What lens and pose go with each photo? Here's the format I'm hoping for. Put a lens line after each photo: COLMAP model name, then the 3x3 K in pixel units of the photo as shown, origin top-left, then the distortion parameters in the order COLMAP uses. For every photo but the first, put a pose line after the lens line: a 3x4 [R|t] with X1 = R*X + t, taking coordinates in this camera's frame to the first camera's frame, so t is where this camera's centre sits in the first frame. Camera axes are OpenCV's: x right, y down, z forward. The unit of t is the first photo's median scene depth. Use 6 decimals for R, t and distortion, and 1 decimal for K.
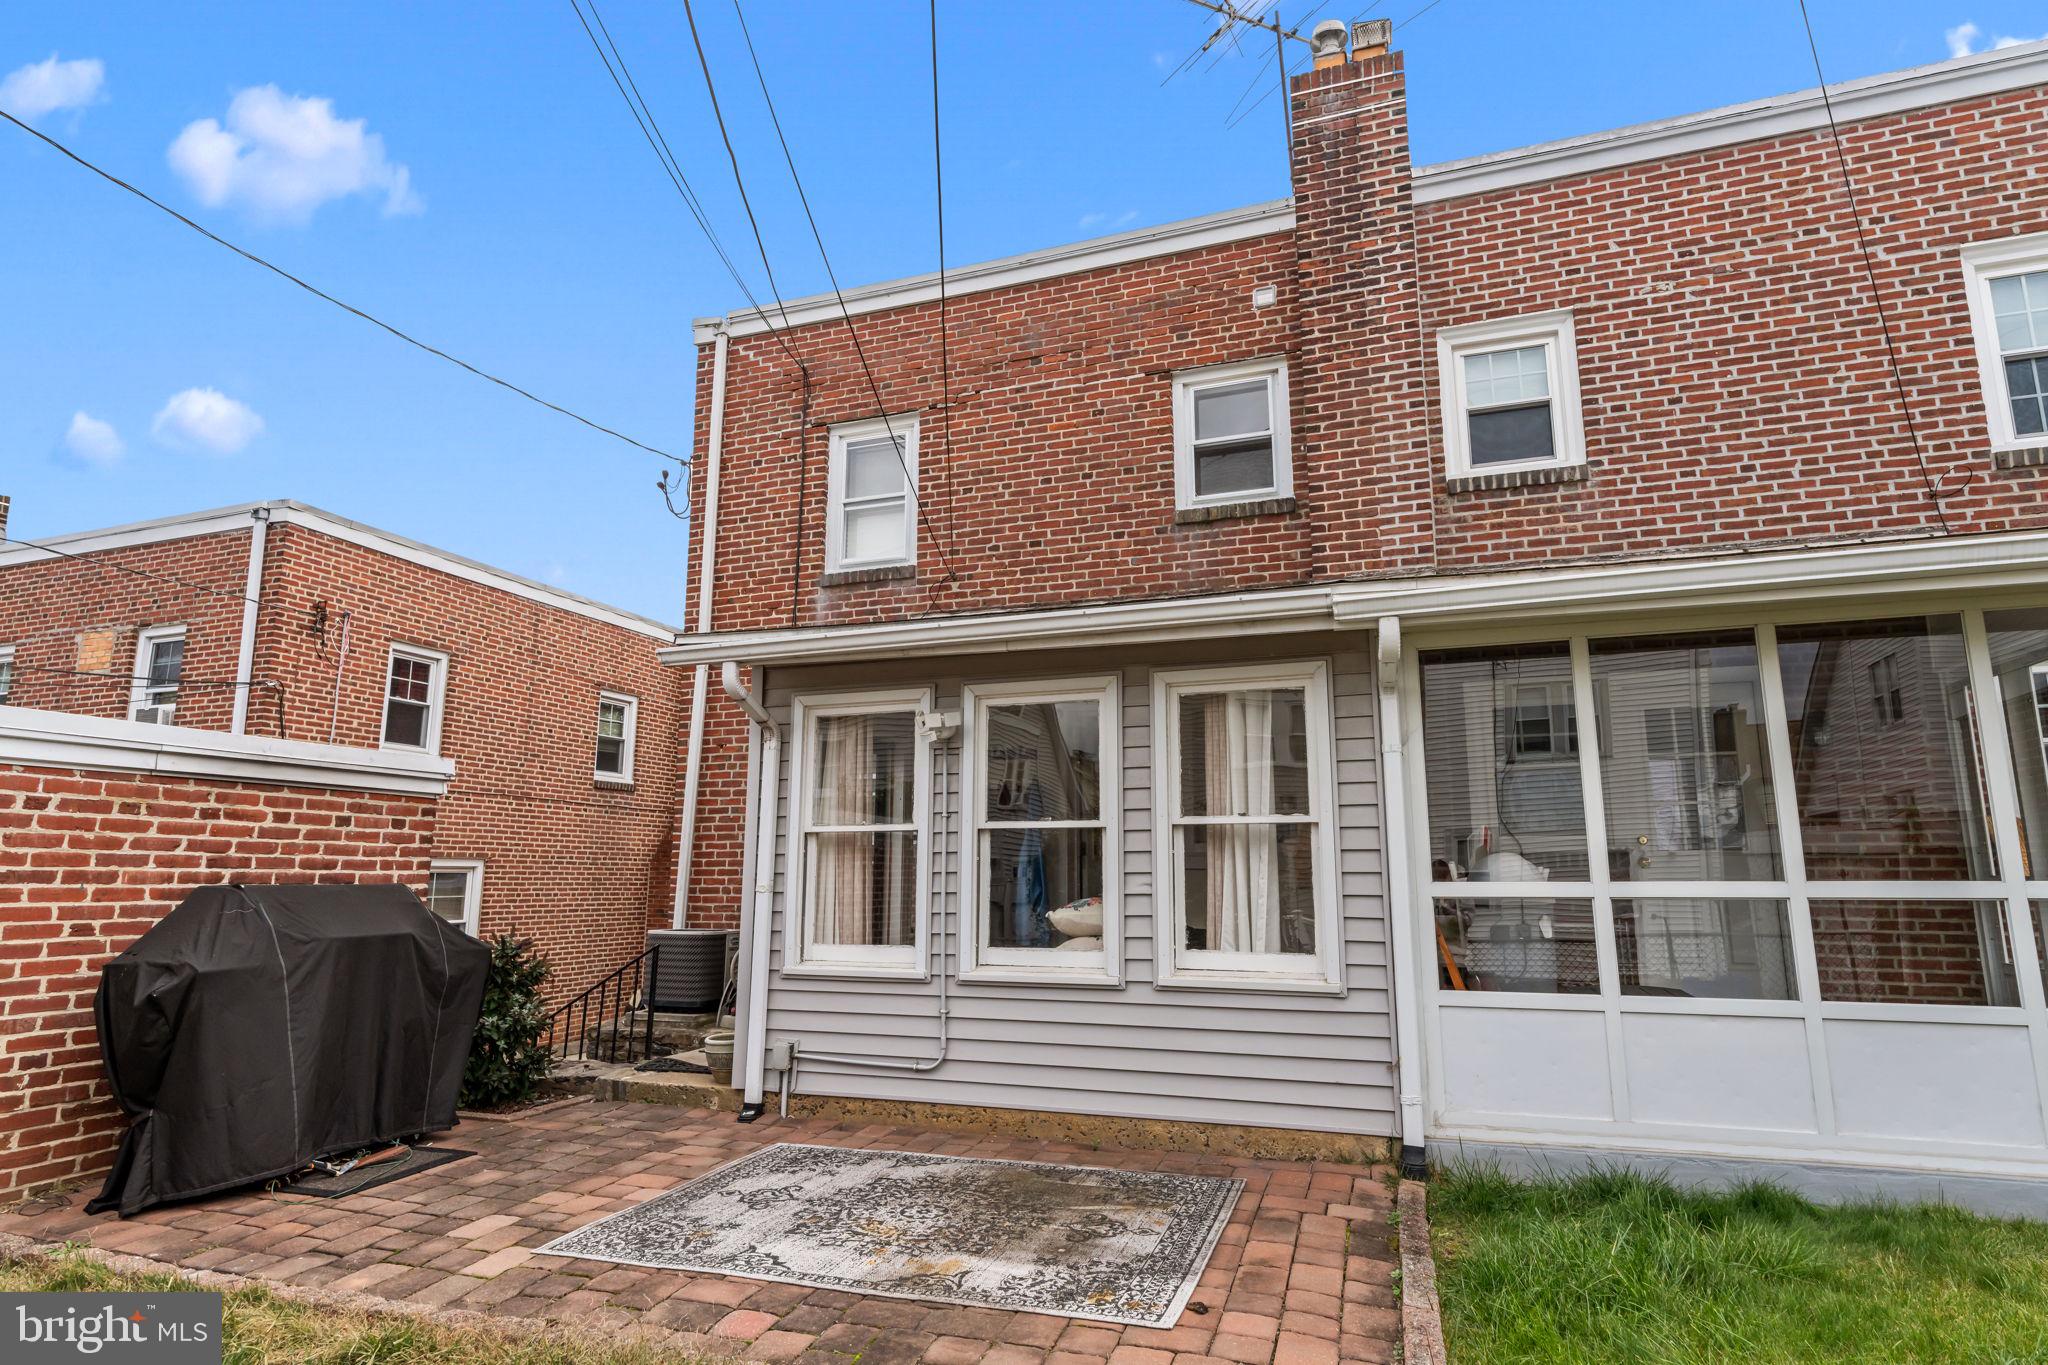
lens RADIAL K [[1023.7, 0, 1024.0], [0, 1023.7, 682.5], [0, 0, 1]] dist [0.001127, 0.001128]
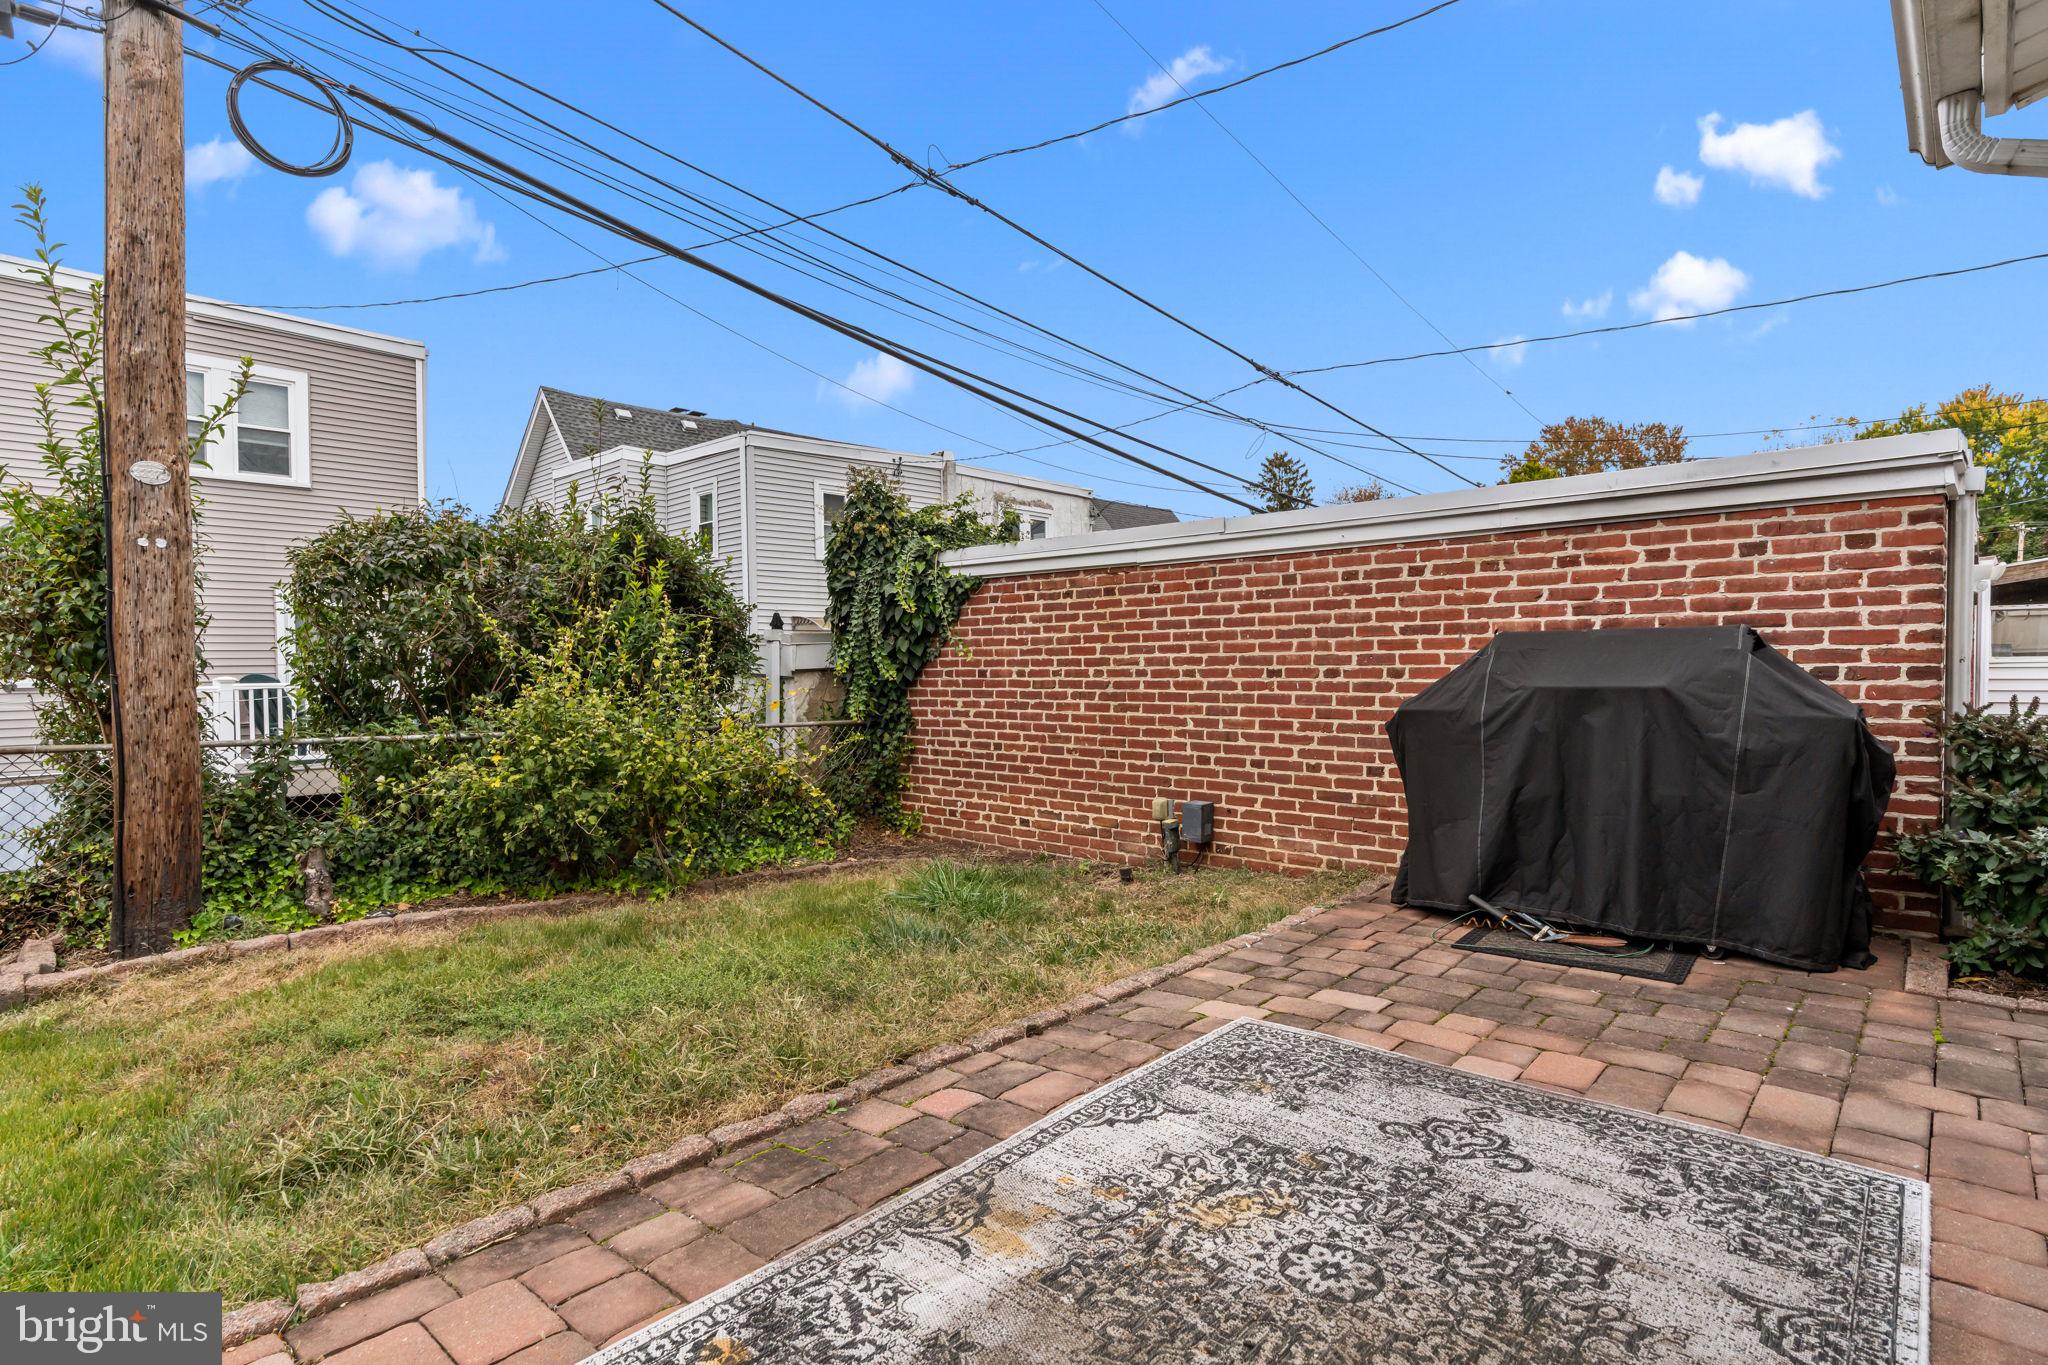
lens RADIAL K [[1023.7, 0, 1024.0], [0, 1023.7, 682.5], [0, 0, 1]] dist [0.001127, 0.001128]
pose [[-0.377006, 0.022062, -0.925948, 0.360709], [0.188836, 0.980549, -0.053523, 0.228062], [0.906756, -0.195031, -0.373839, 1.016580]]
